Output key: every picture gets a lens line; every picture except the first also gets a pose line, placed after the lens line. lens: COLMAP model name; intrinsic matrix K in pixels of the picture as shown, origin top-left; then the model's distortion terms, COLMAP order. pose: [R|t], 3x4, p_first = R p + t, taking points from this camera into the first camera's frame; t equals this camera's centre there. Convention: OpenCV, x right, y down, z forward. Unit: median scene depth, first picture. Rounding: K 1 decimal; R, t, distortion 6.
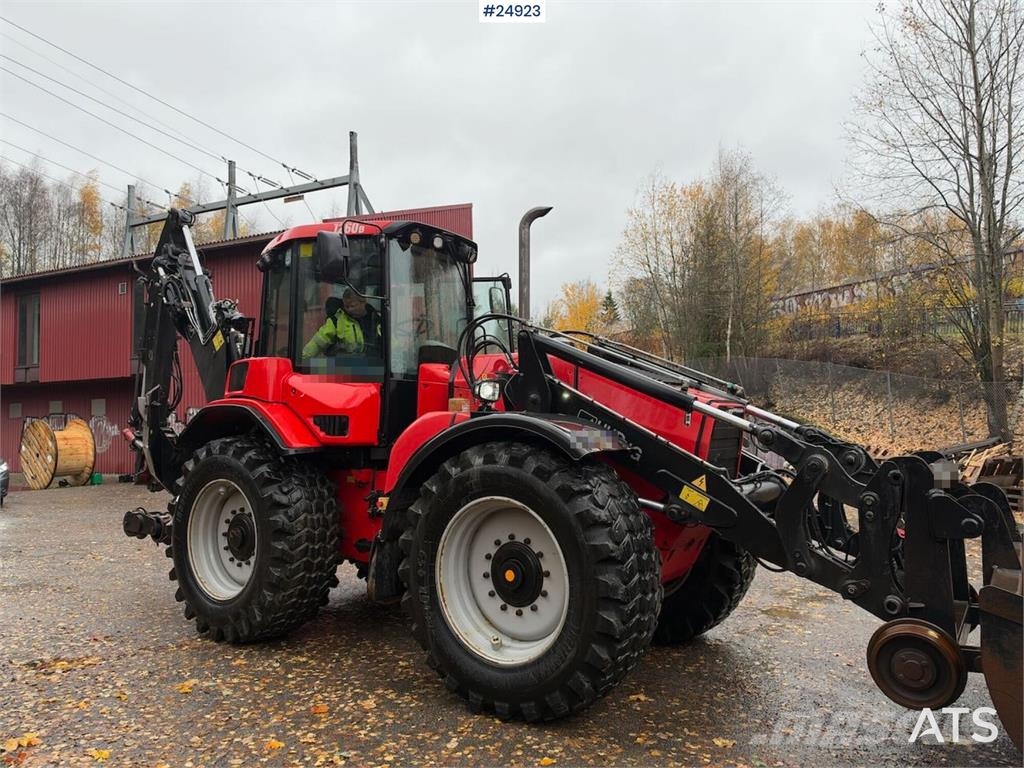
lens RADIAL K [[738.3, 0, 511.8], [0, 738.3, 389.3], [0, 0, 1]] dist [0.113099, -0.187743]
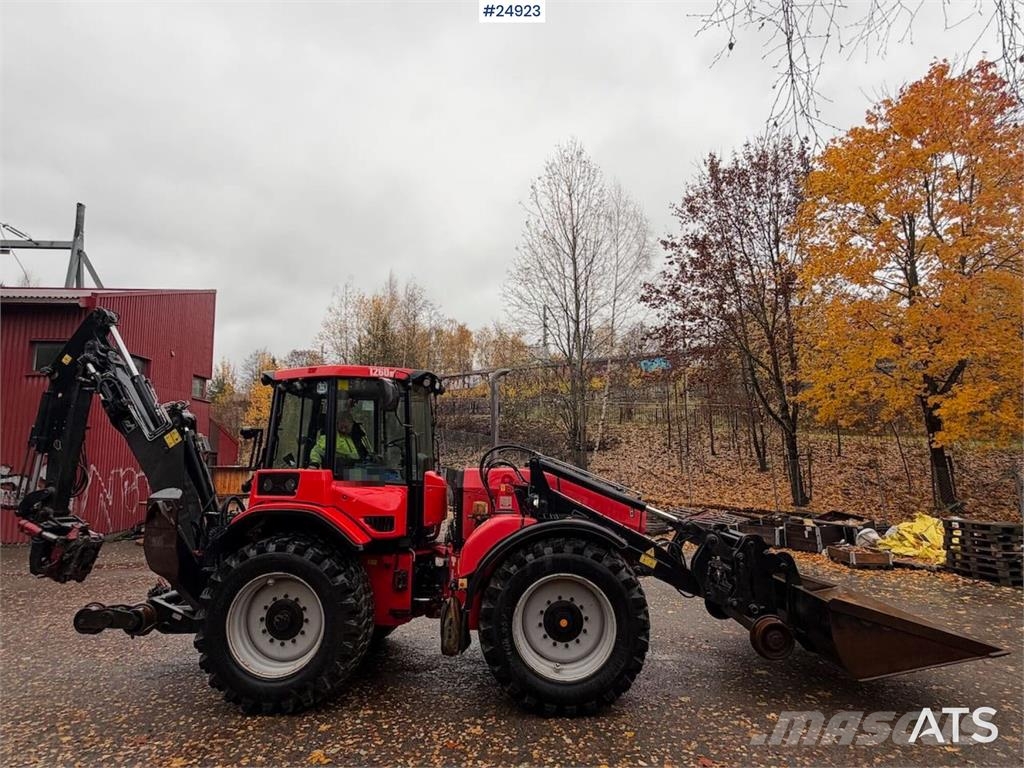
lens RADIAL K [[561.1, 0, 512.0], [0, 561.1, 384.0], [0, 0, 1]] dist [-0.002092, 0.000420]
pose [[0.837380, 0.071351, 0.541944, -0.629590], [-0.021544, 0.994982, -0.097708, -0.110578], [-0.546196, 0.070143, 0.834716, 0.022420]]
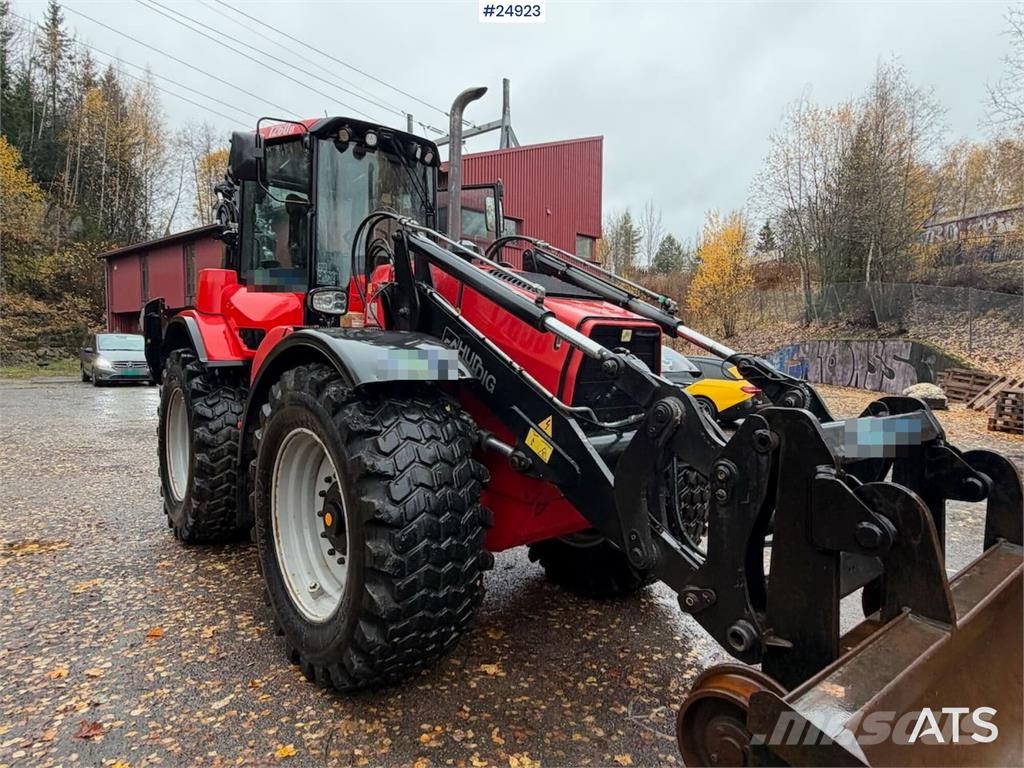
lens RADIAL K [[621.7, 0, 508.3], [0, 621.7, 390.5], [0, 0, 1]] dist [0.002450, 0.003867]
pose [[0.964736, 0.045821, -0.259199, 0.302560], [-0.013341, 0.991977, 0.125709, 0.008894], [0.262879, -0.117818, 0.957608, 0.312001]]
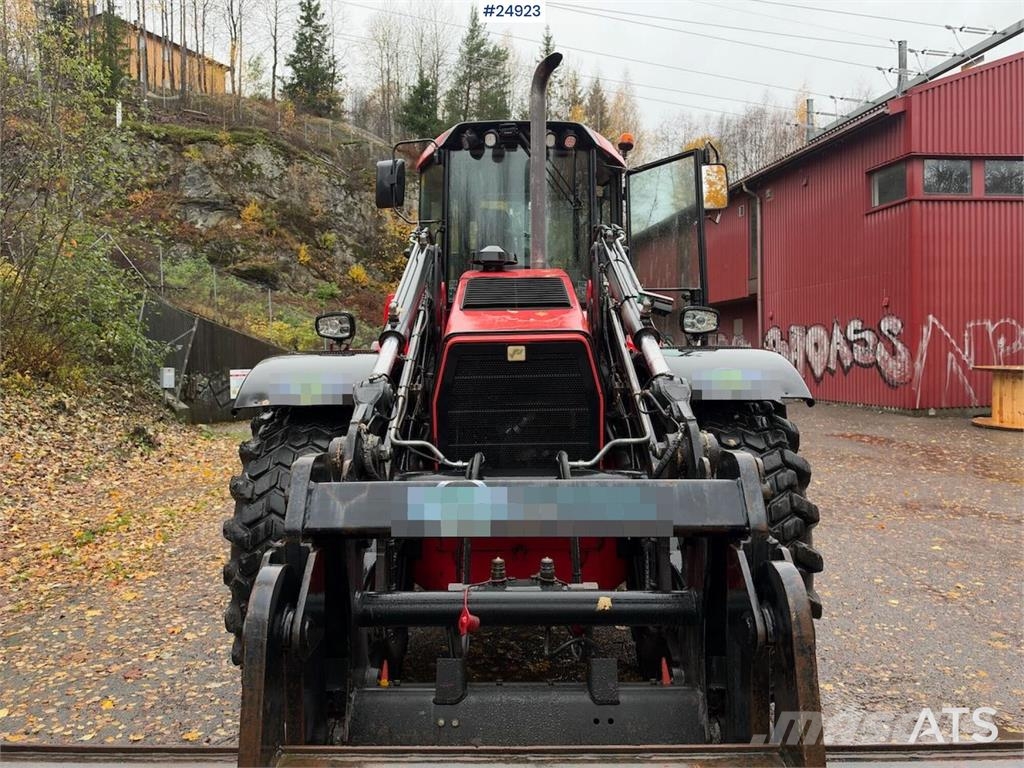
lens RADIAL K [[752.2, 0, 512.0], [0, 752.2, 384.0], [0, 0, 1]] dist [0.001758, -0.009802]
pose [[0.556507, 0.038717, -0.829941, 0.696286], [0.051846, 0.995349, 0.081198, 0.007040], [0.829224, -0.088217, 0.551911, 0.584874]]
